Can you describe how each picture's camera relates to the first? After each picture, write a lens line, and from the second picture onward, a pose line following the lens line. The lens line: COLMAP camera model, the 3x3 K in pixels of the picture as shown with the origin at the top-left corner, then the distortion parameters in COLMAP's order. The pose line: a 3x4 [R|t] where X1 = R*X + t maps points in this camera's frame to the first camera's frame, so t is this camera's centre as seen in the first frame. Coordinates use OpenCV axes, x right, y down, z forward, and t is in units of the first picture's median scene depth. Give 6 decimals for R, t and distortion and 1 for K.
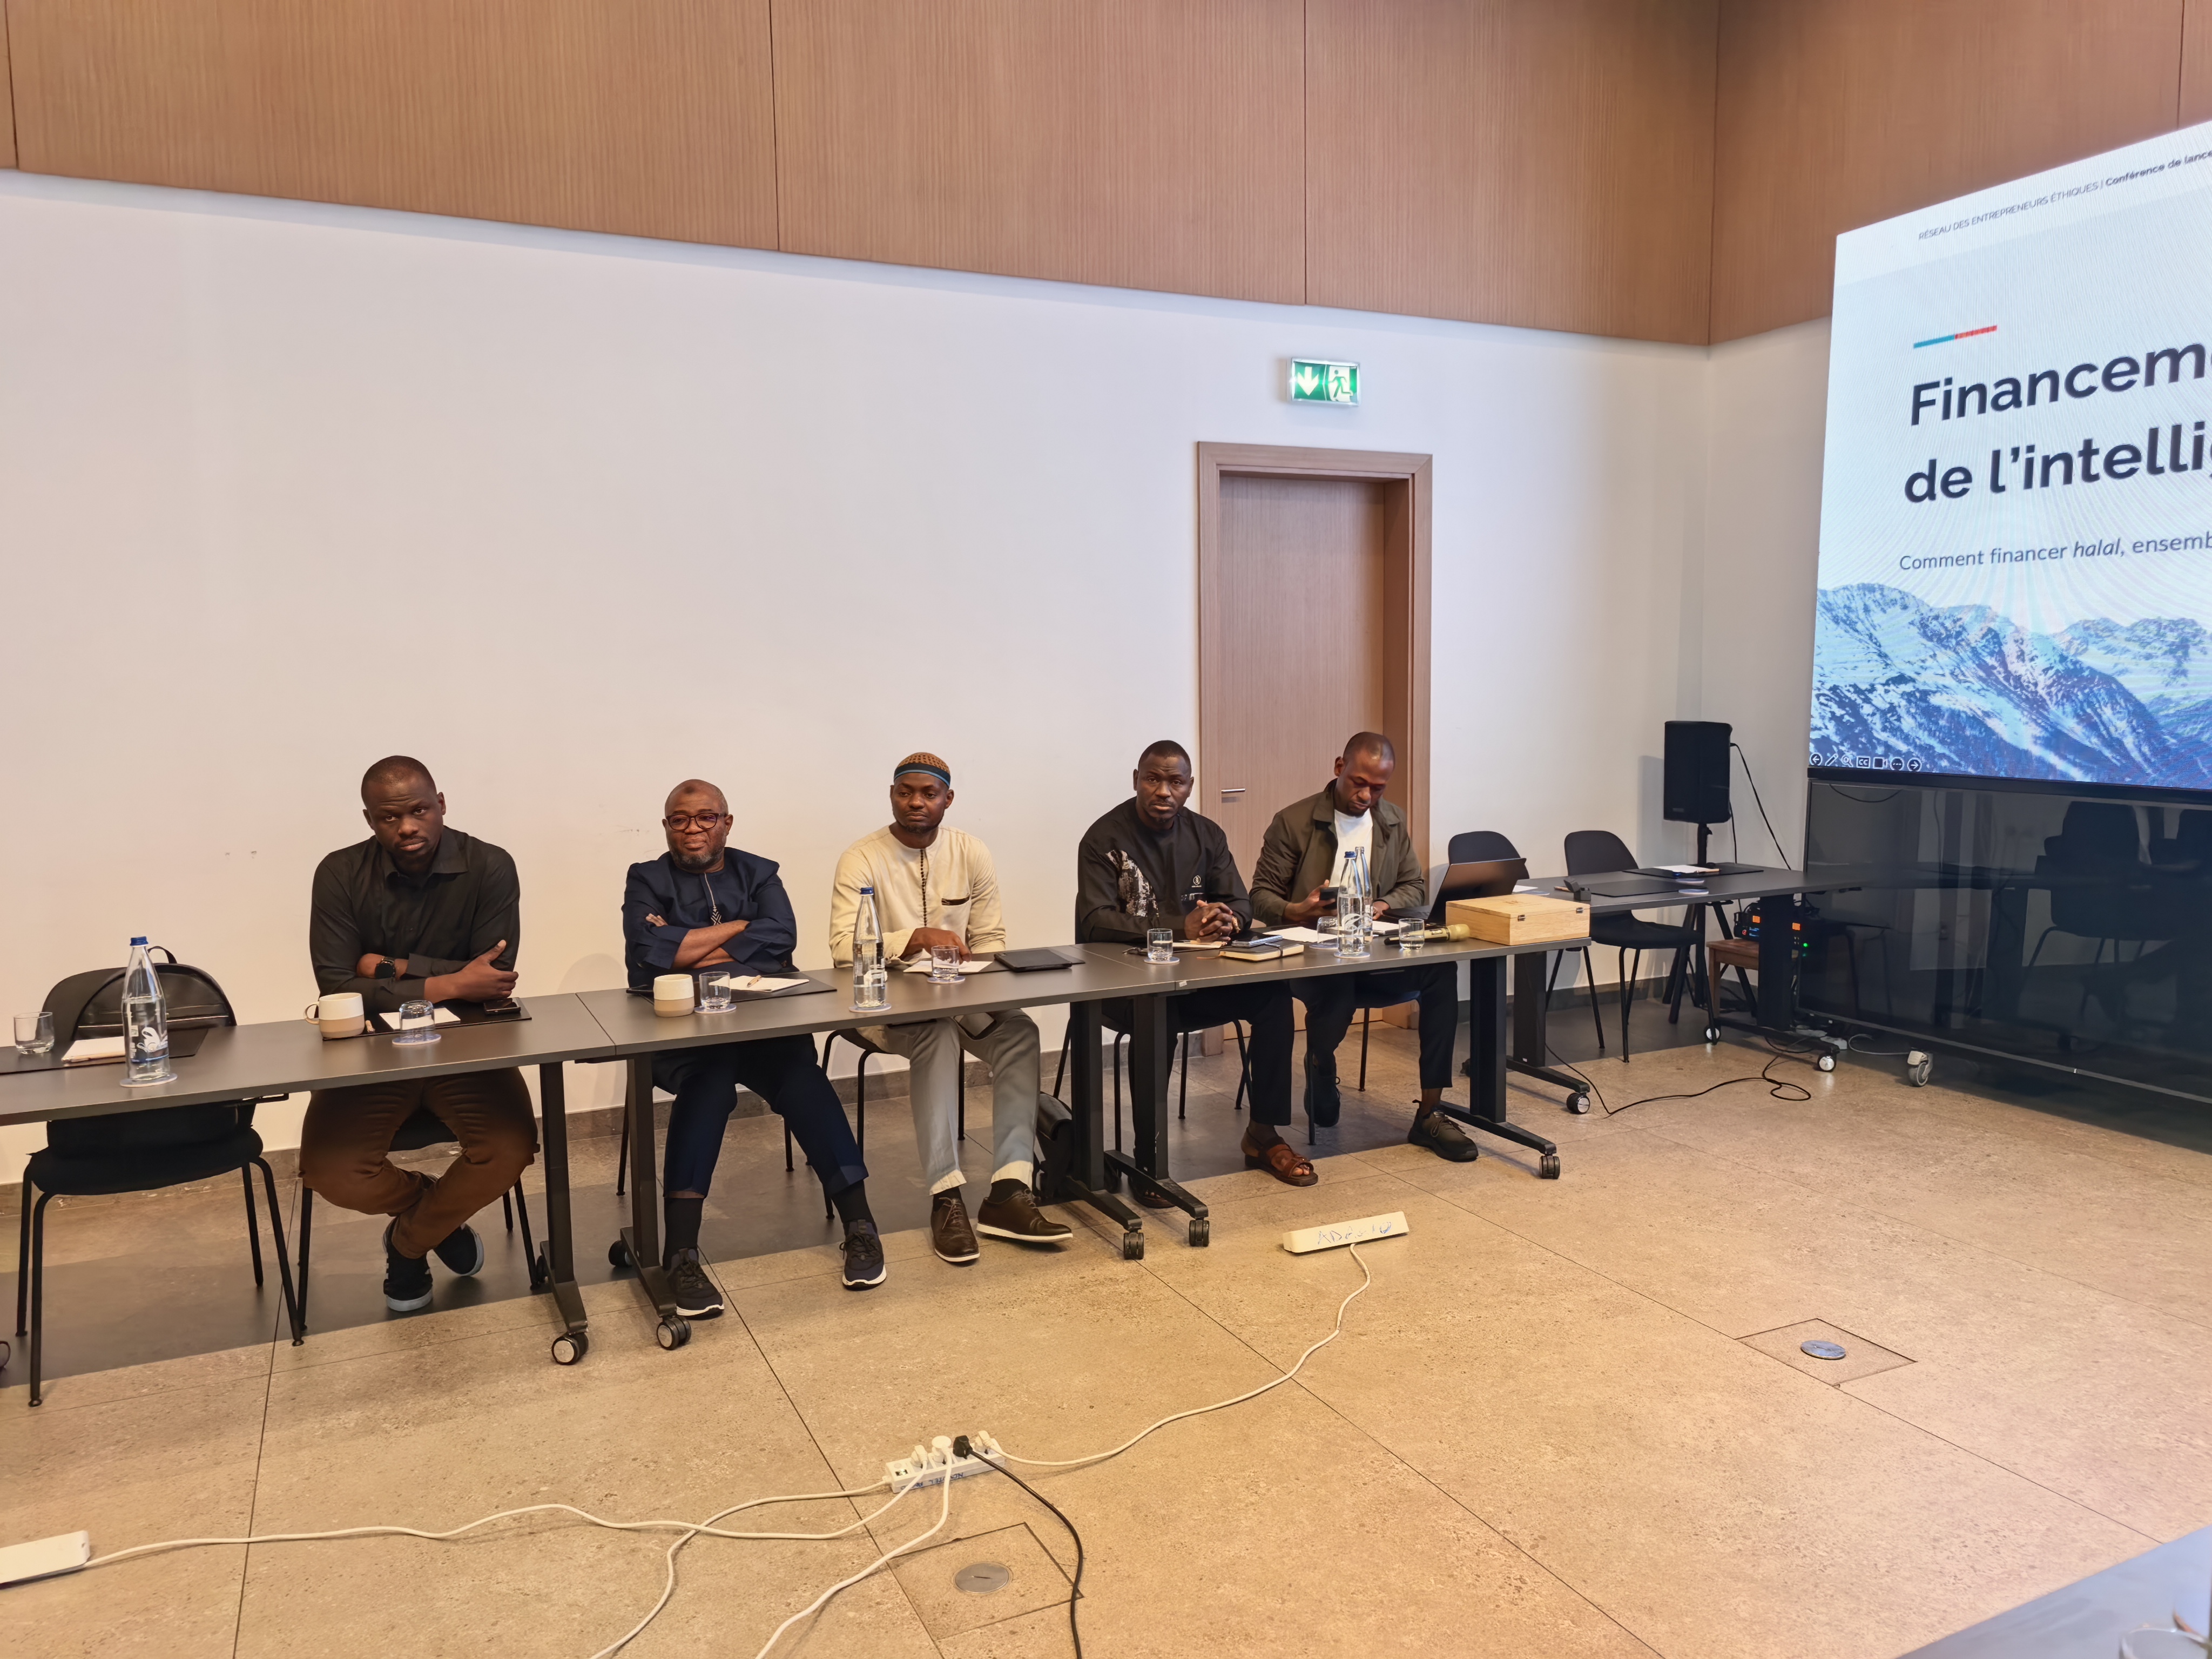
lens RADIAL K [[1571.9, 0, 1106.0], [0, 1571.9, 829.5], [0, 0, 1]] dist [0.032646, 0.000417]
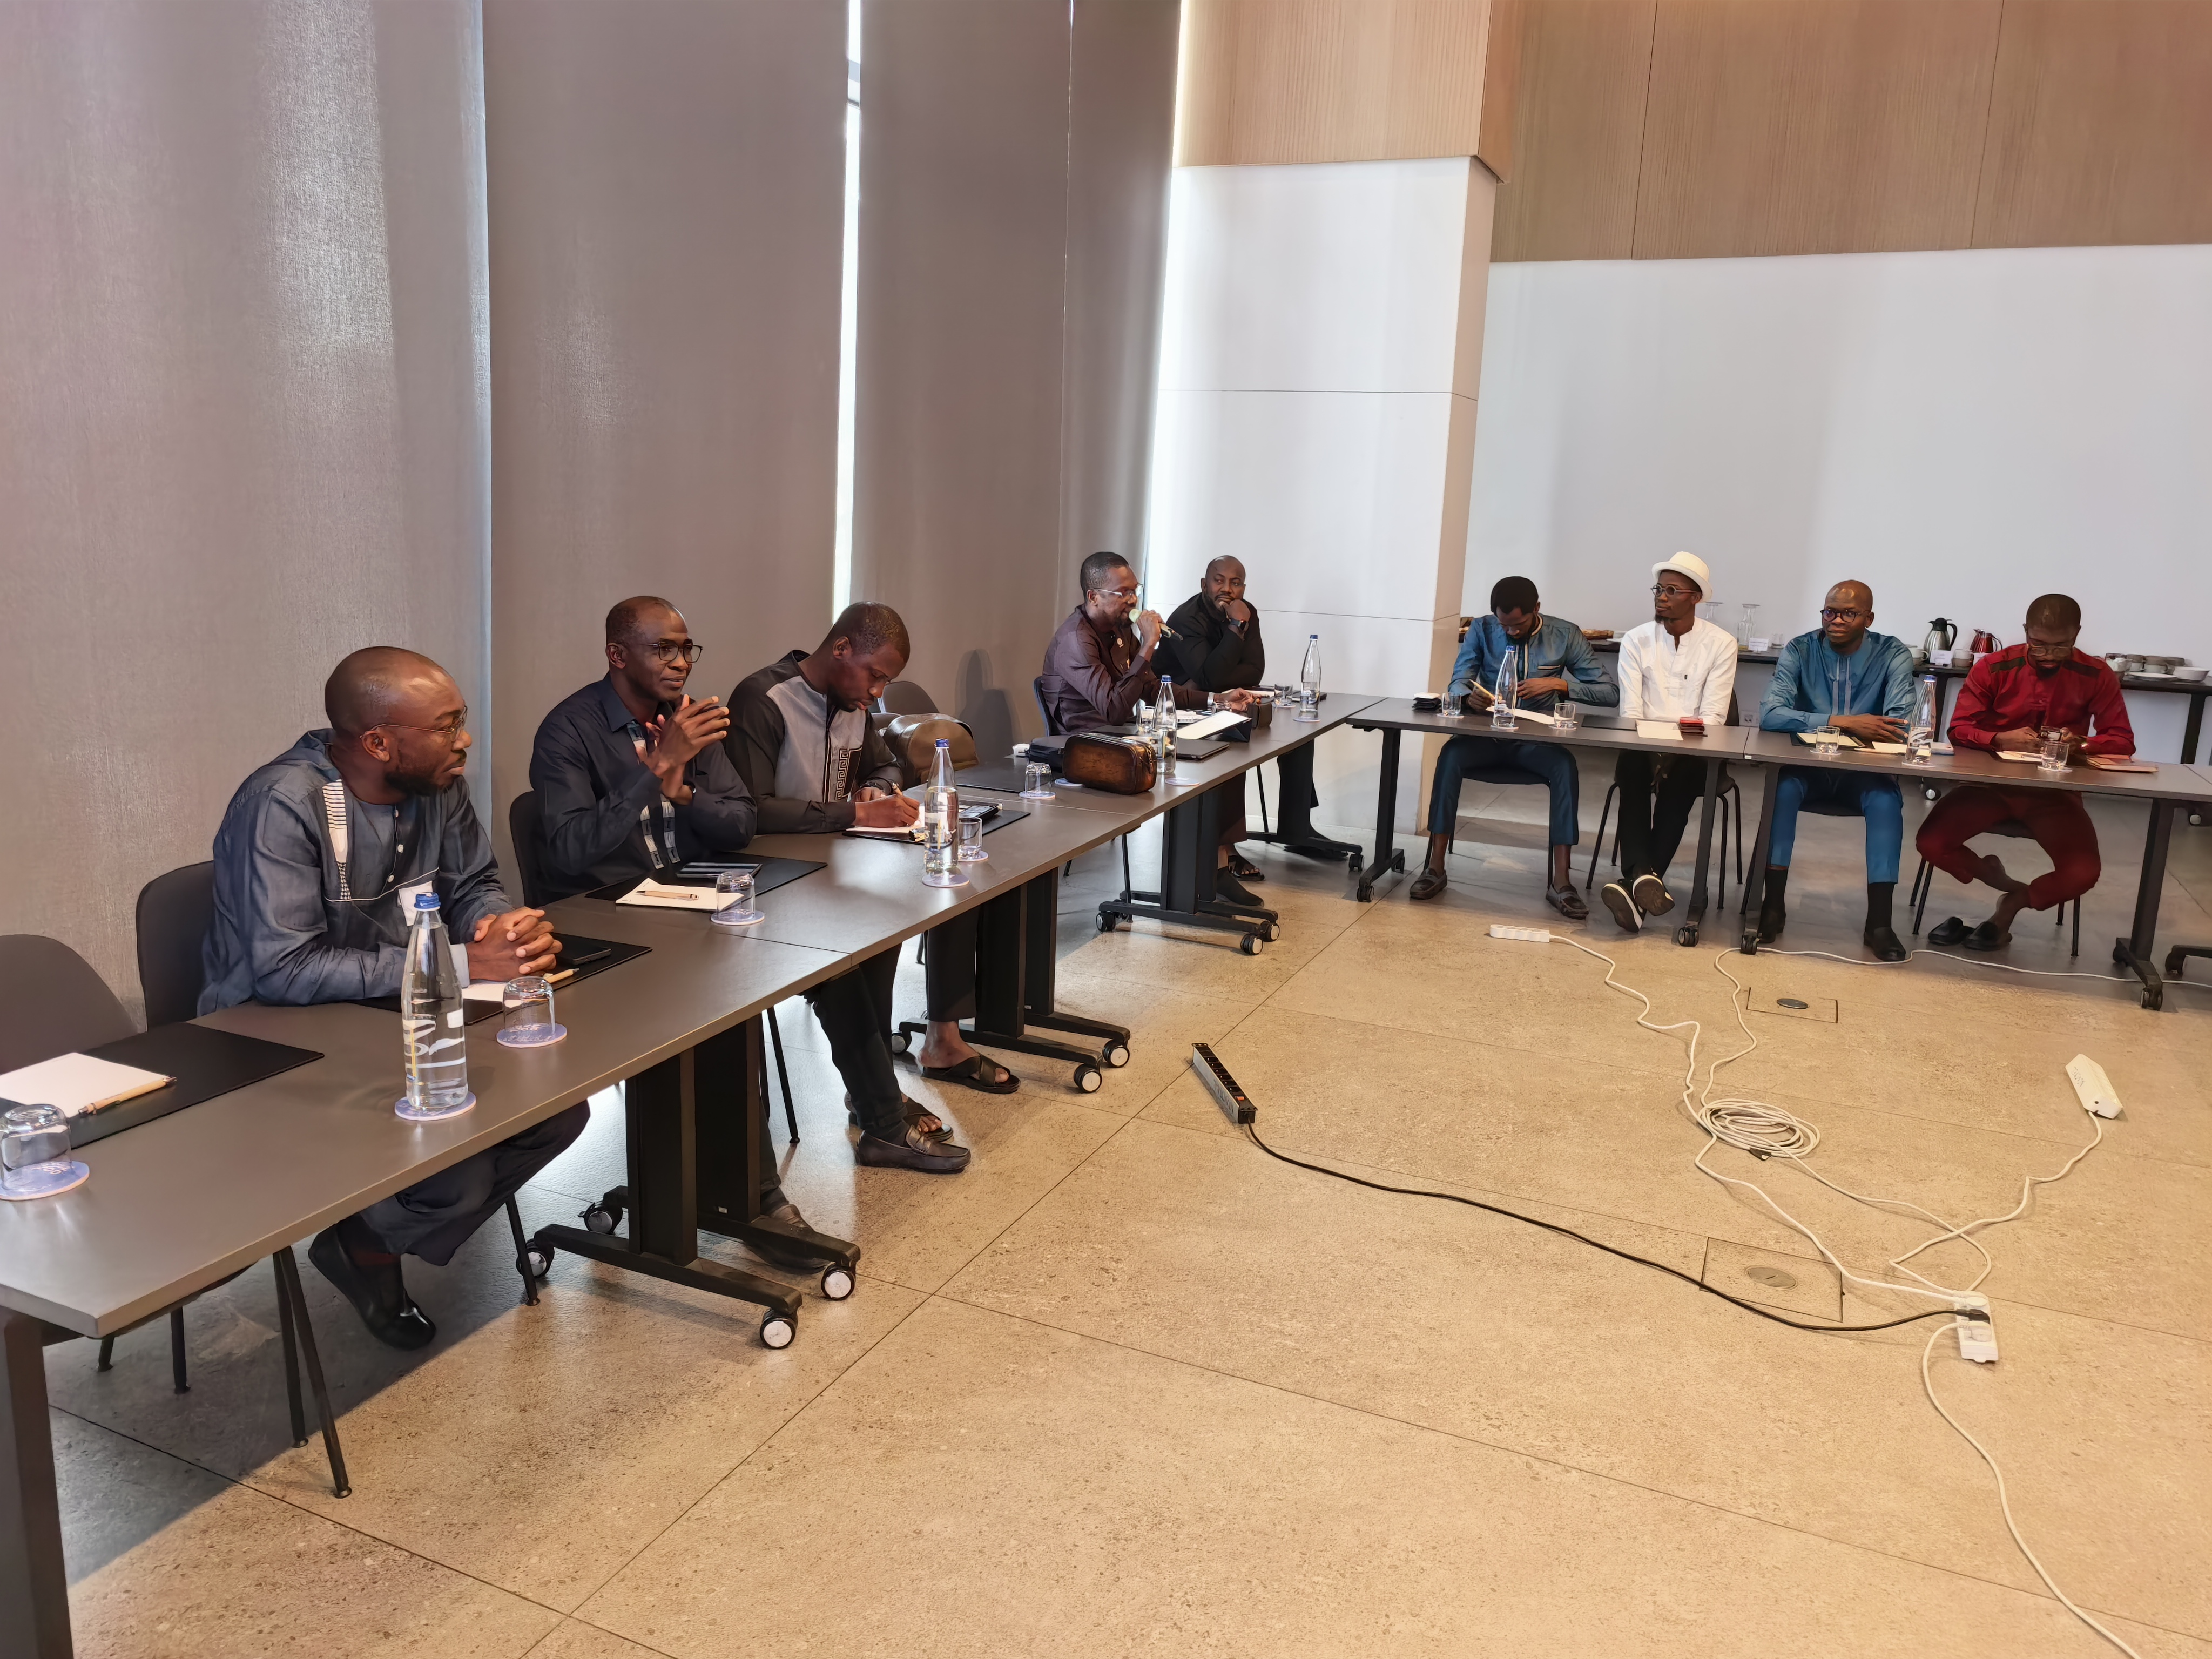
lens RADIAL K [[1602.4, 0, 1106.0], [0, 1602.4, 829.5], [0, 0, 1]] dist [0.026920, -0.027789]
pose [[-0.757492, 0.125957, -0.640579, 1.027986], [-0.086155, 0.953343, 0.289335, -0.162803], [0.647135, 0.274358, -0.711298, 1.418225]]
